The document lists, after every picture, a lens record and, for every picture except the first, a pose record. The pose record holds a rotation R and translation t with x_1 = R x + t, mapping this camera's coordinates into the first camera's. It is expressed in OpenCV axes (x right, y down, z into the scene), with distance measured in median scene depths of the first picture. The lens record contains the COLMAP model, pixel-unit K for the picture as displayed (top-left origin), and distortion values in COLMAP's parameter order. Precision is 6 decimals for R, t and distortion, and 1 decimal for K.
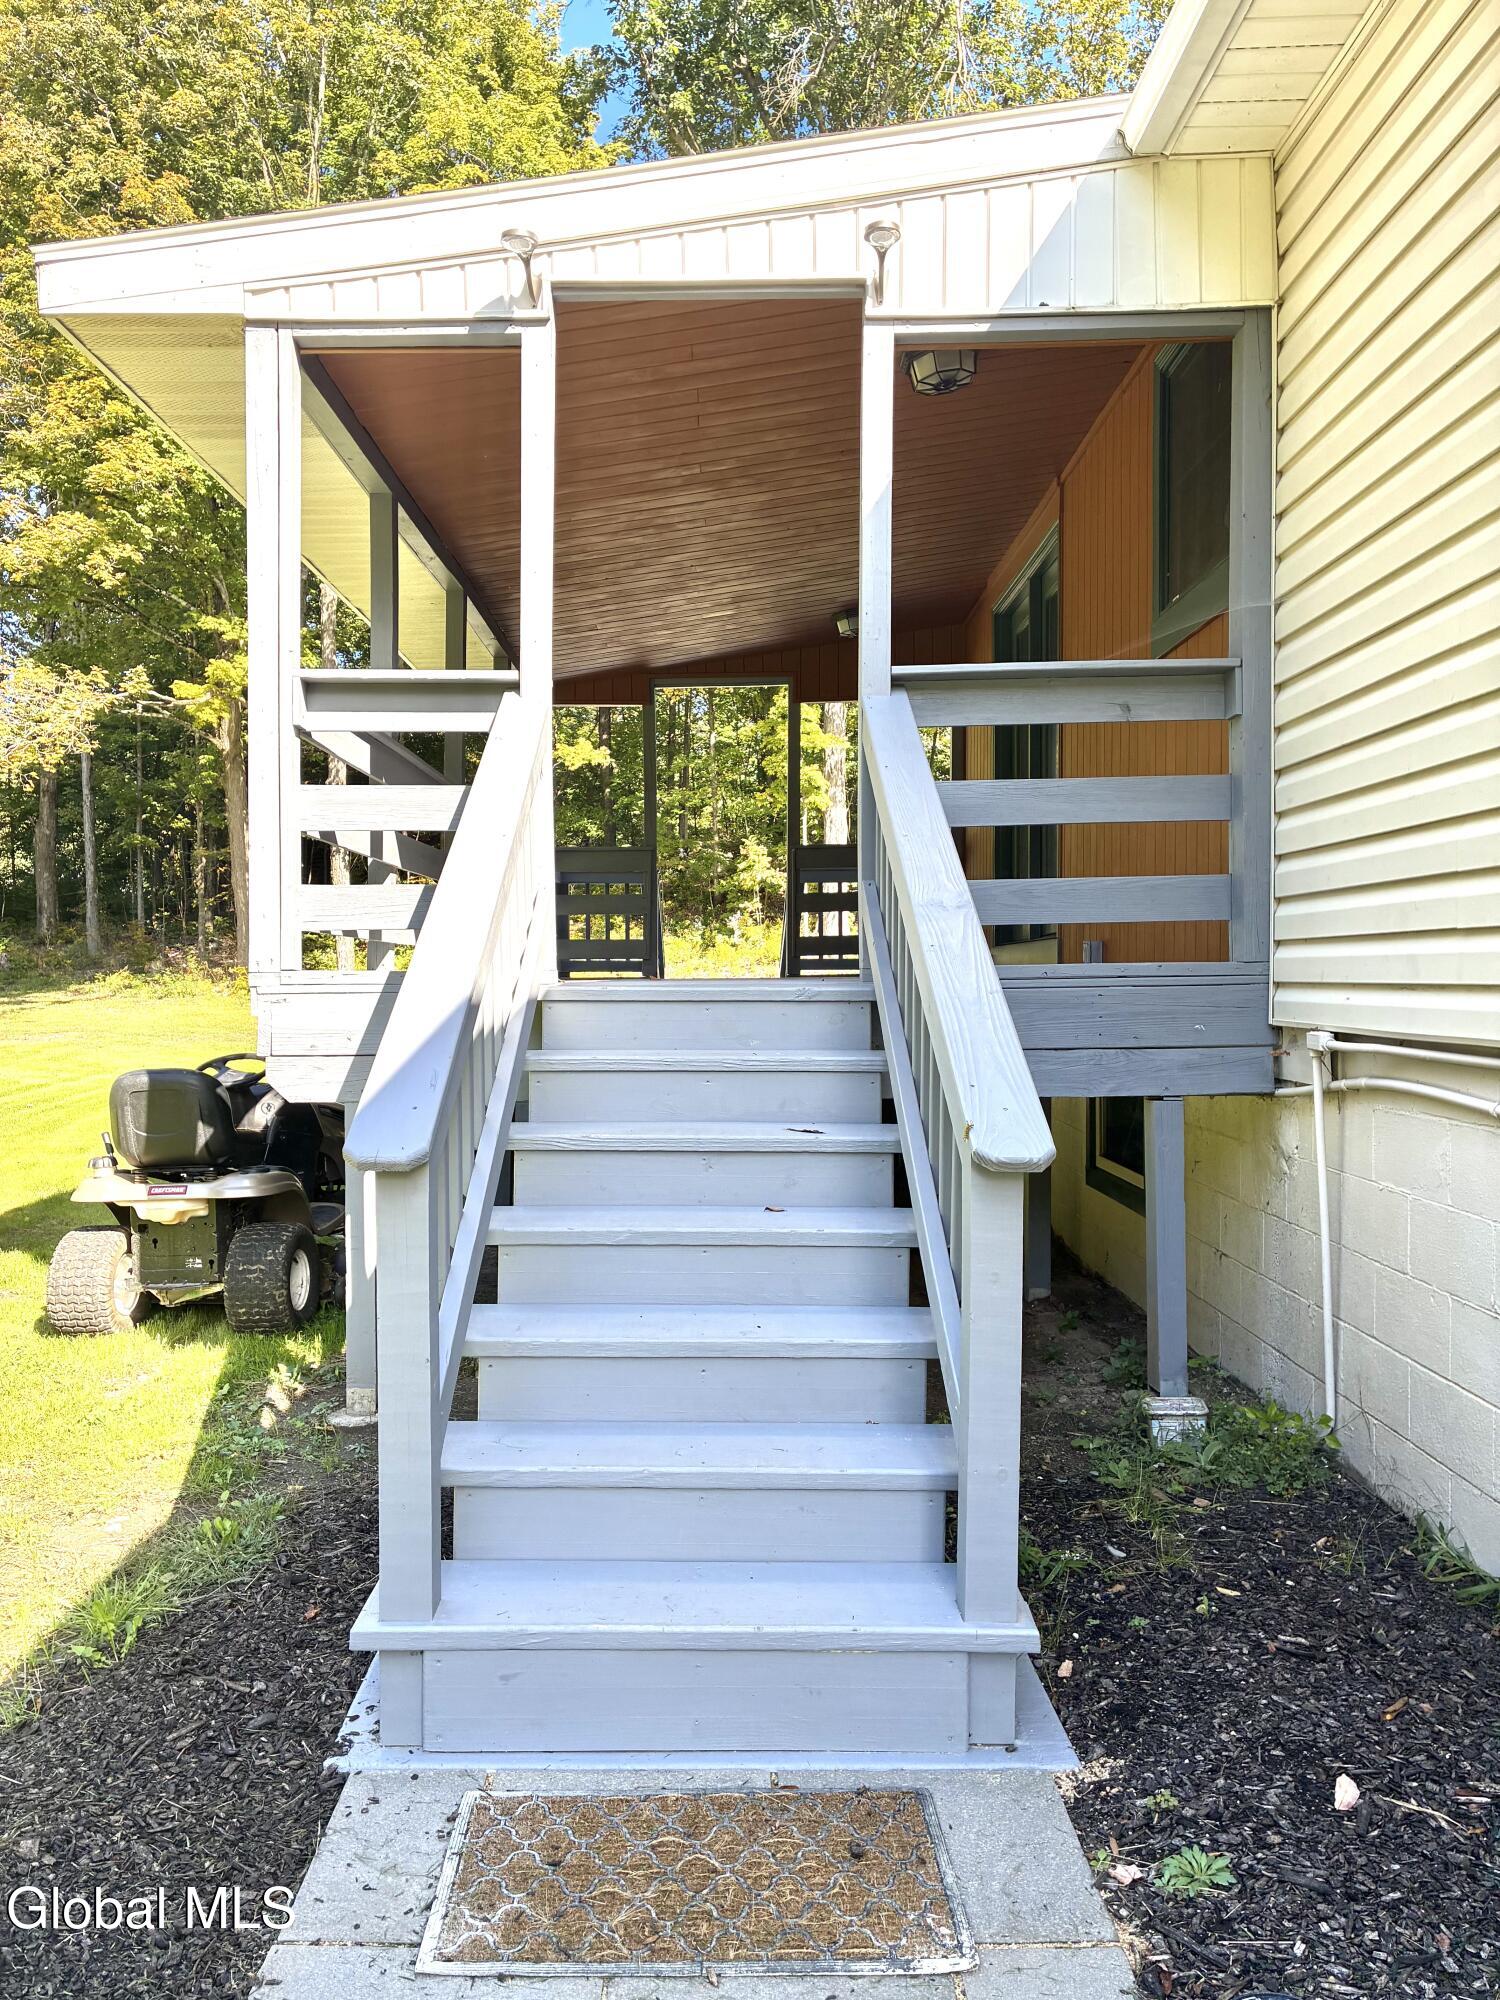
lens RADIAL K [[1522.3, 0, 716.7], [0, 1522.3, 970.7], [0, 0, 1]] dist [0.083715, -0.006756]
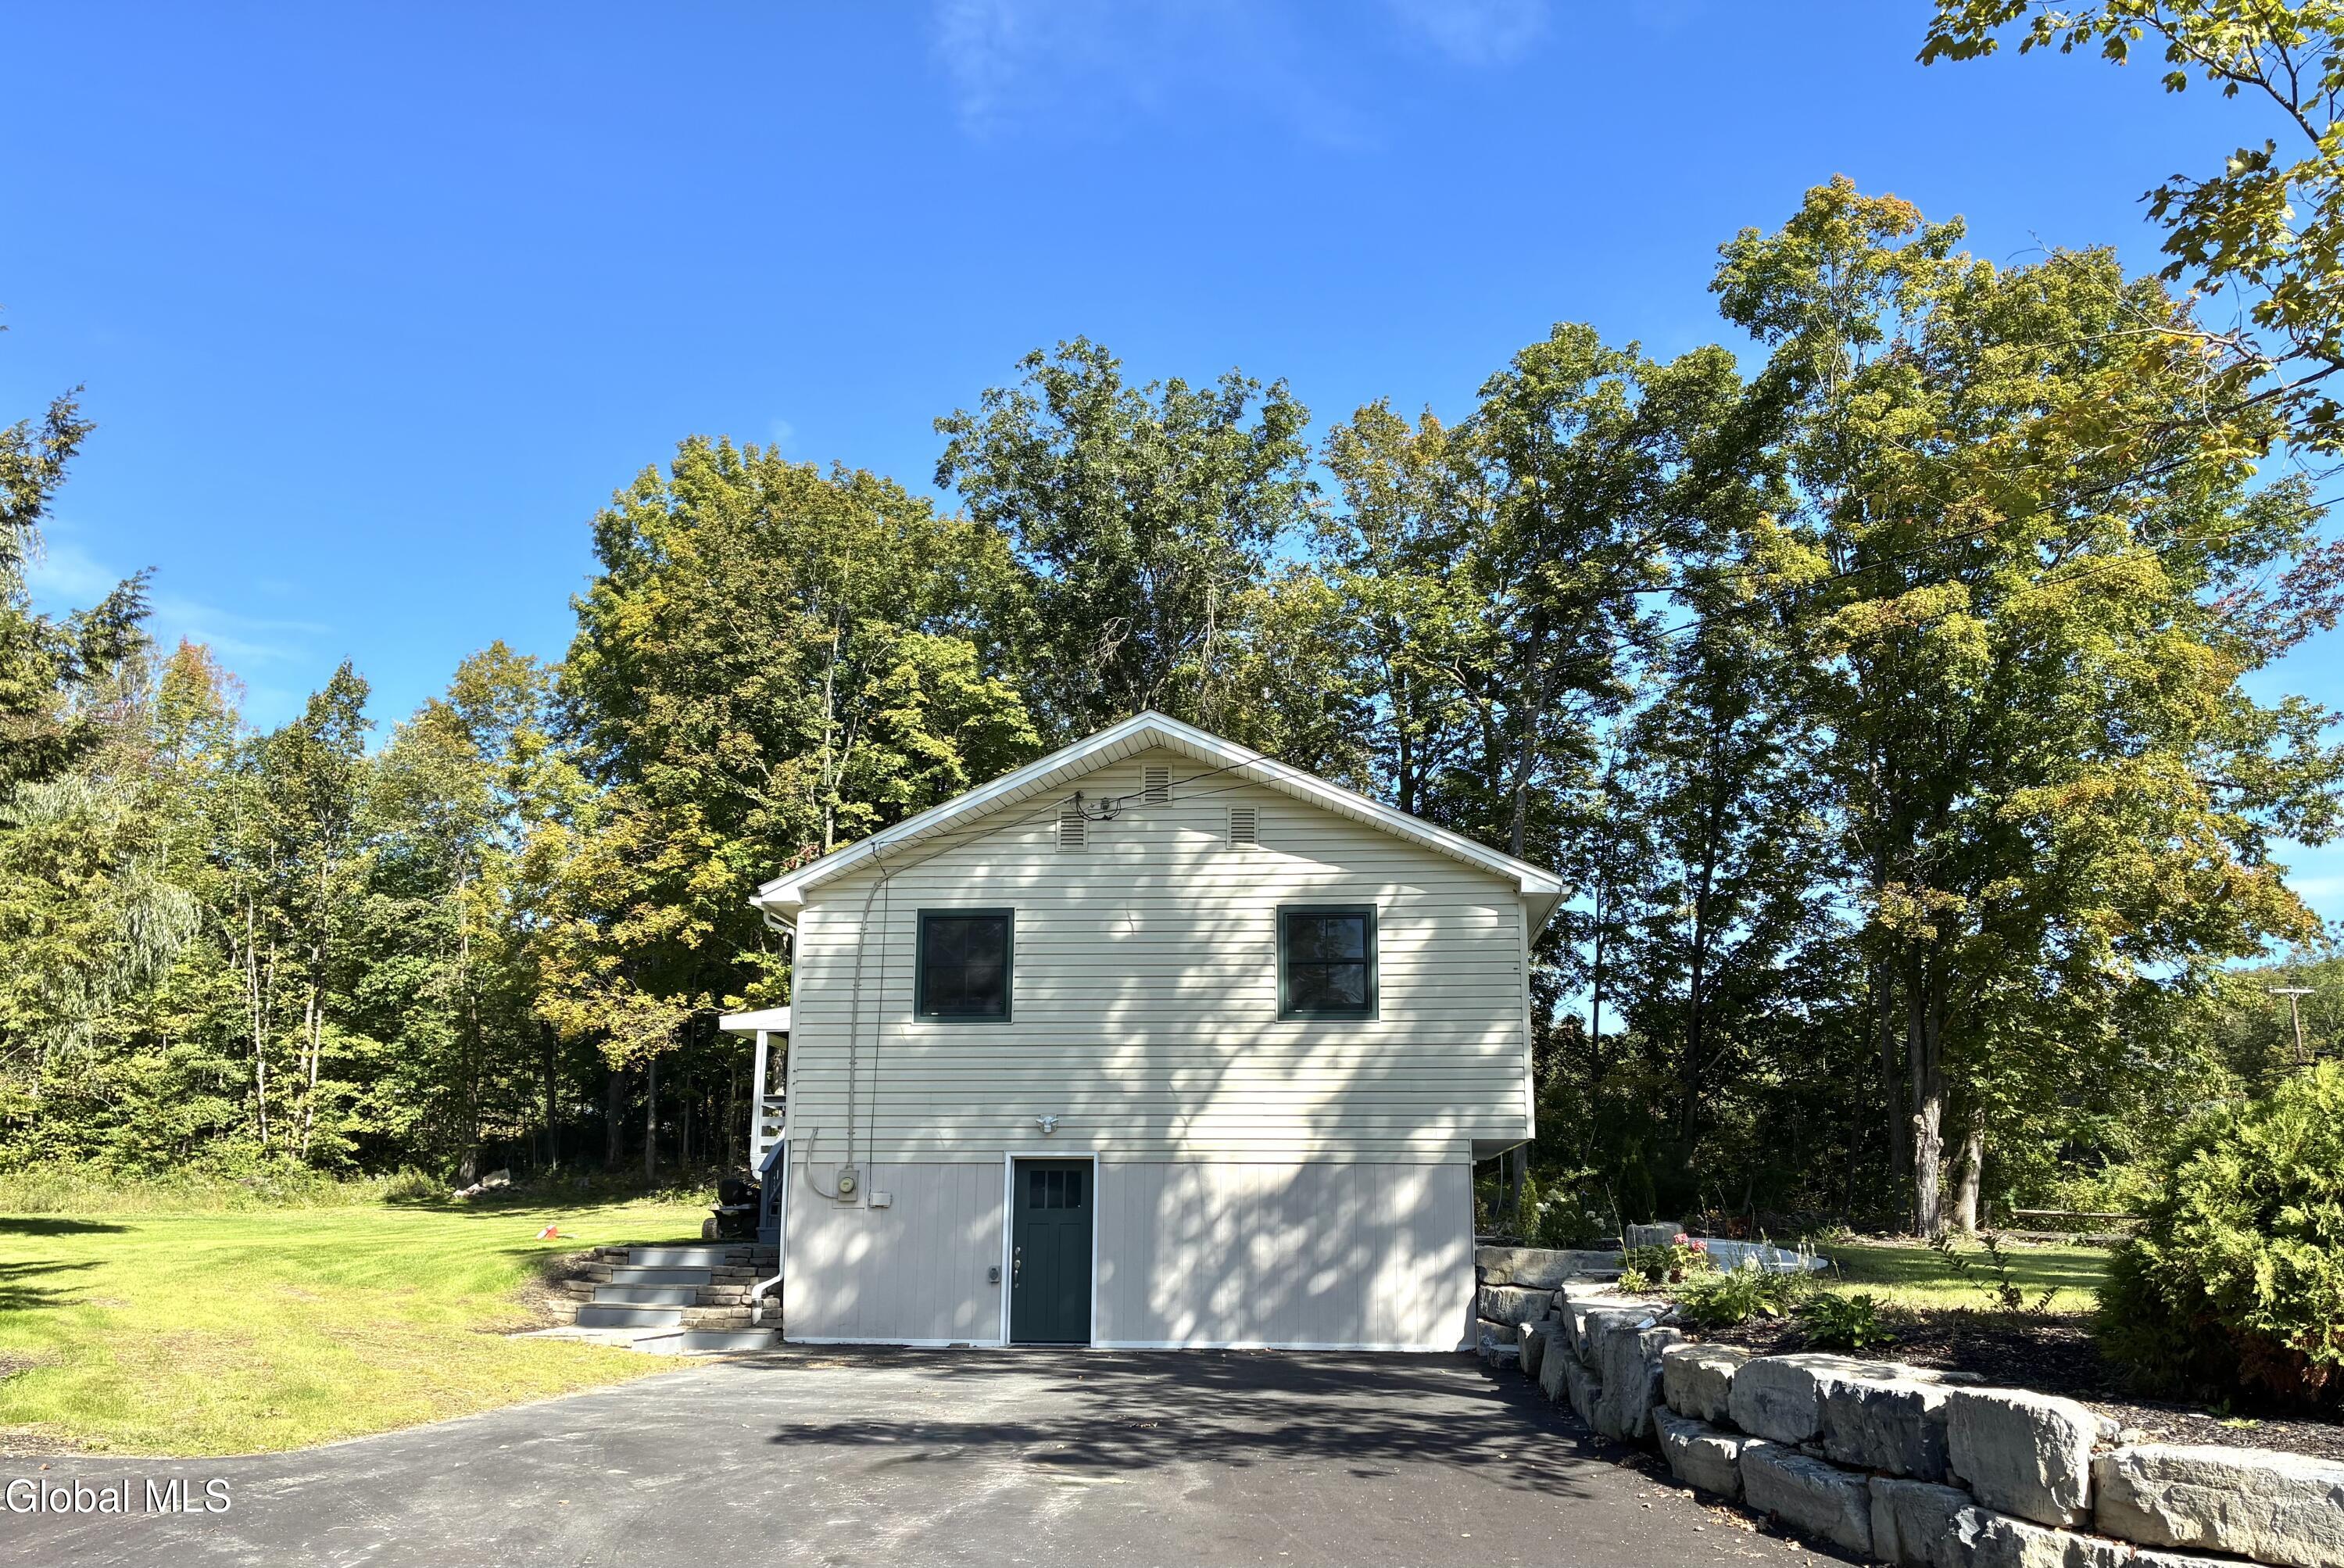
lens RADIAL K [[1795.6, 0, 1182.2], [0, 1795.6, 861.7], [0, 0, 1]] dist [0.037798, -0.004107]
pose [[0.997124, -0.009928, -0.075137, 1.051396], [-0.004943, 0.980755, -0.195181, 0.142269], [0.075629, 0.194991, 0.977885, -3.274043]]
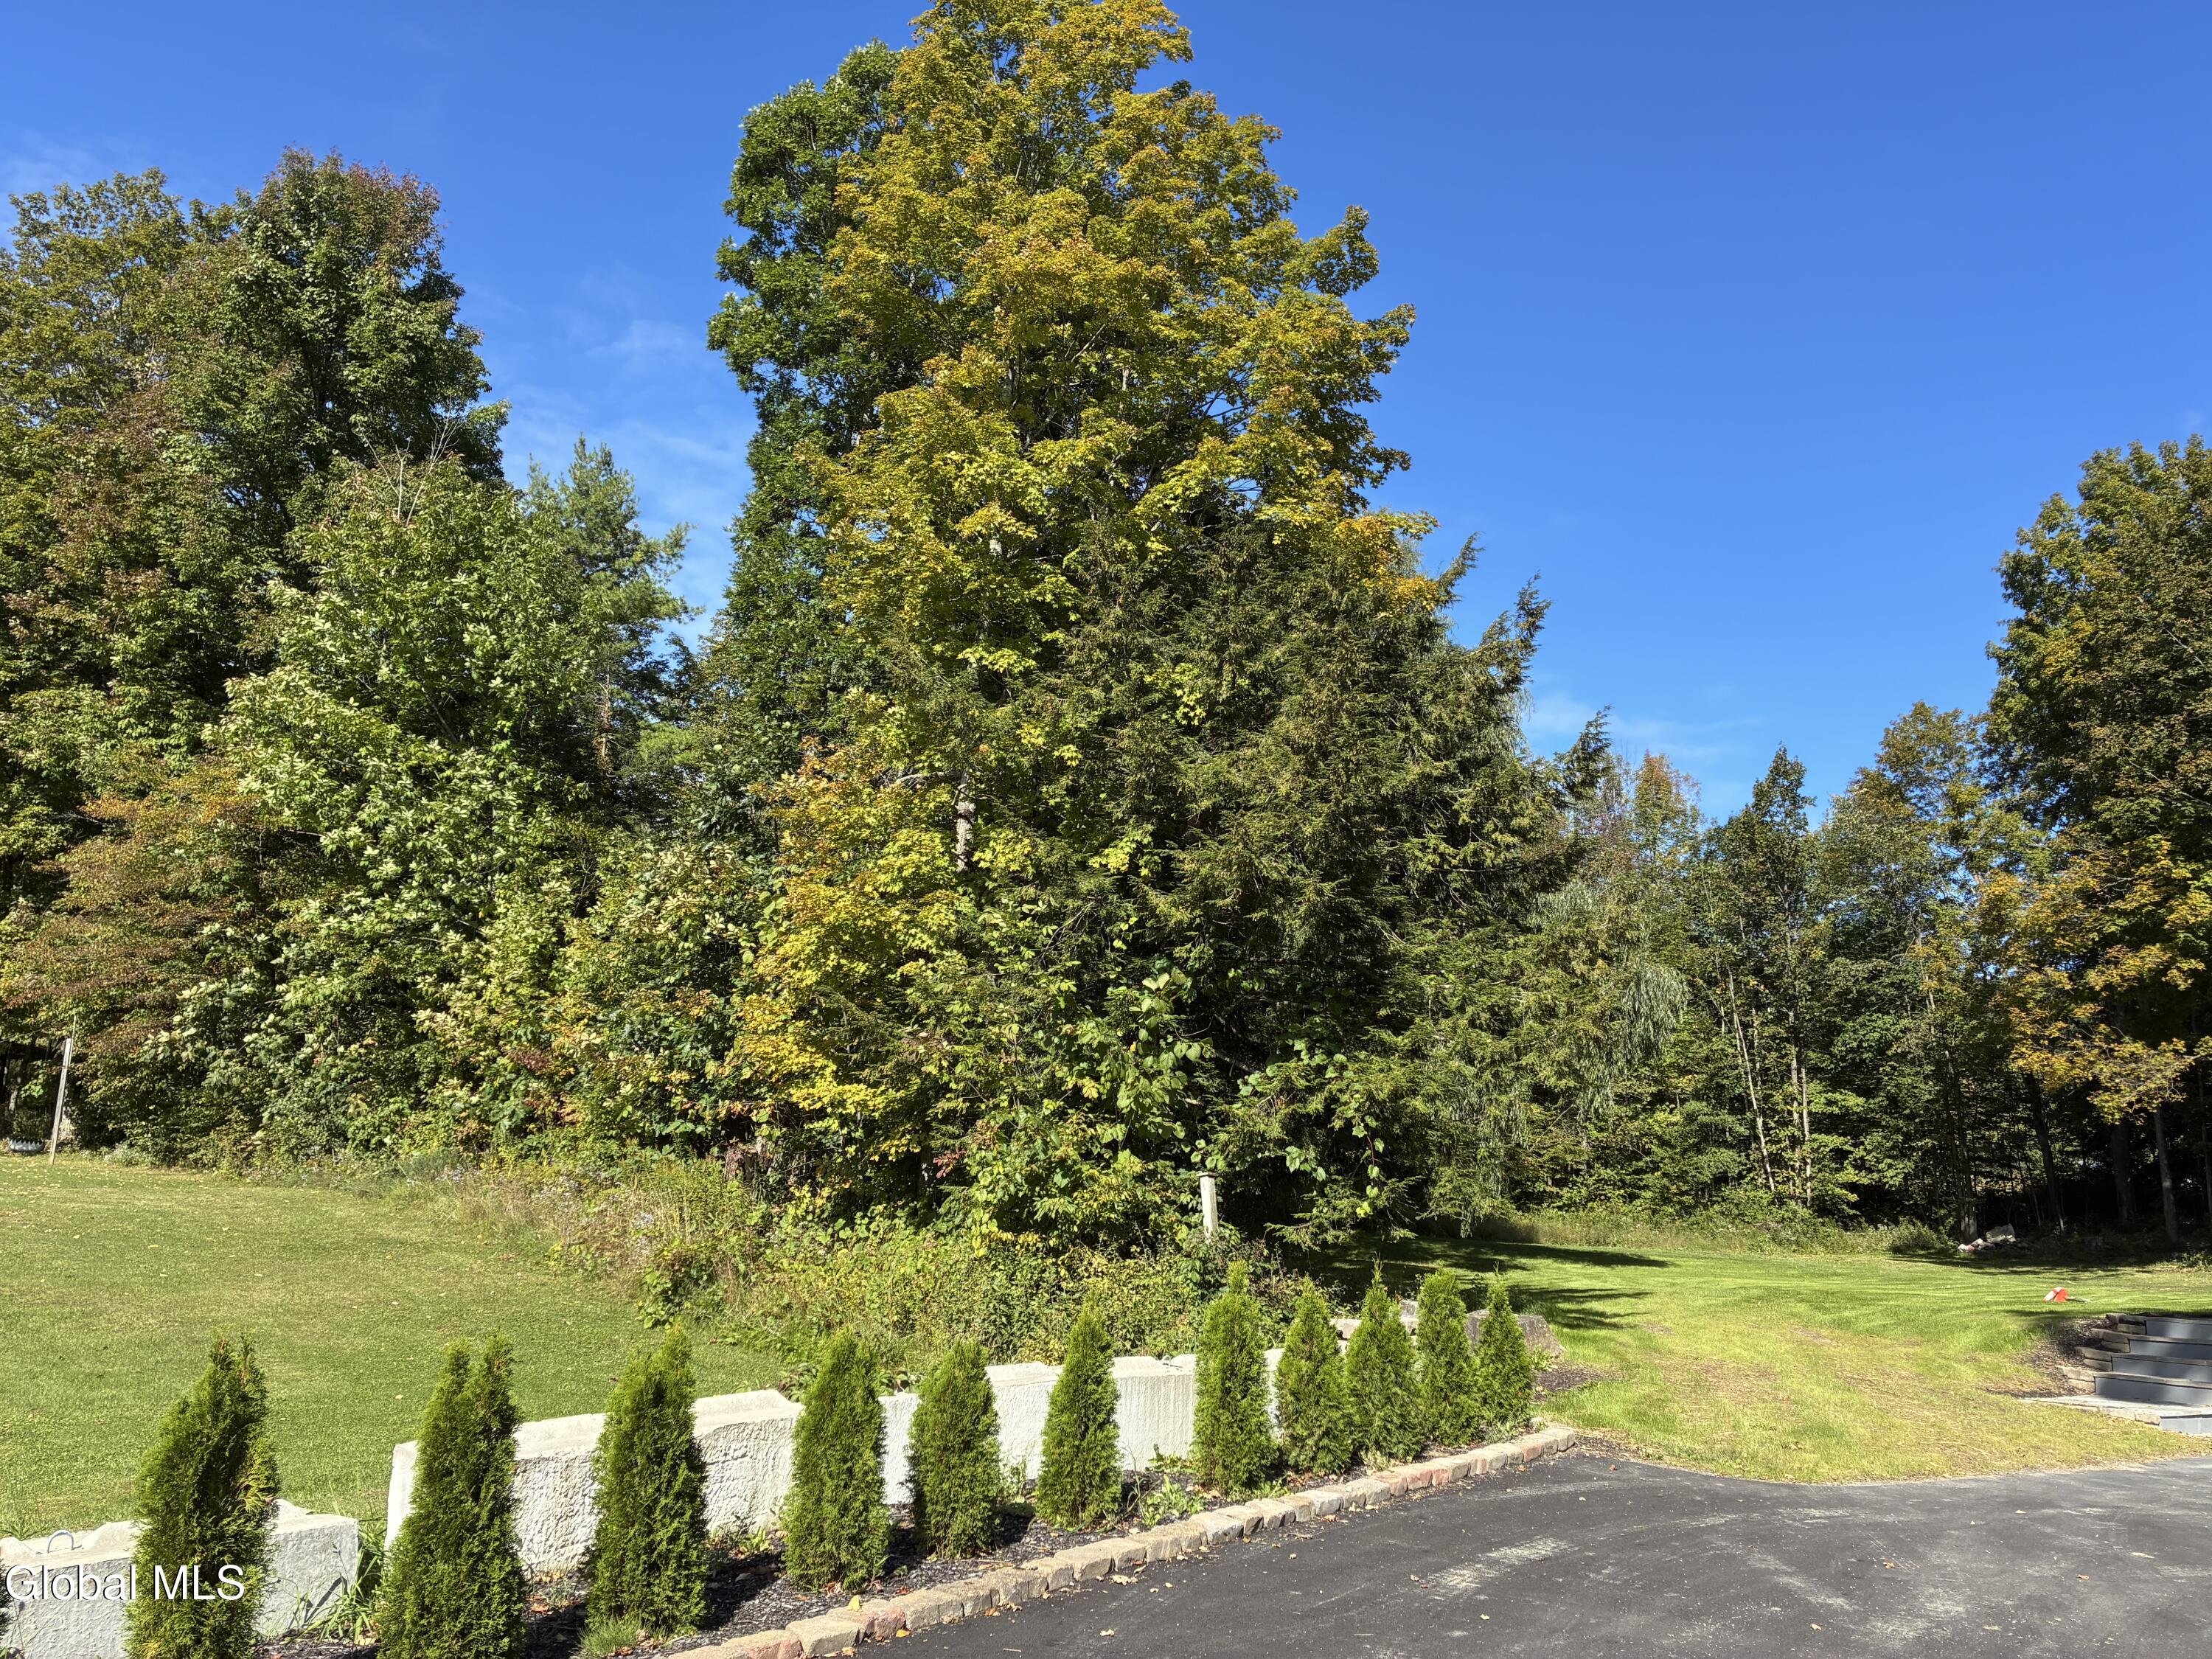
lens RADIAL K [[1689.5, 0, 1109.0], [0, 1689.5, 816.9], [0, 0, 1]] dist [0.050025, -0.032920]
pose [[0.618126, -0.152262, -0.771191, 1.081051], [-0.050574, 0.971326, -0.232312, 0.137040], [0.784450, 0.182601, 0.592701, -3.294015]]
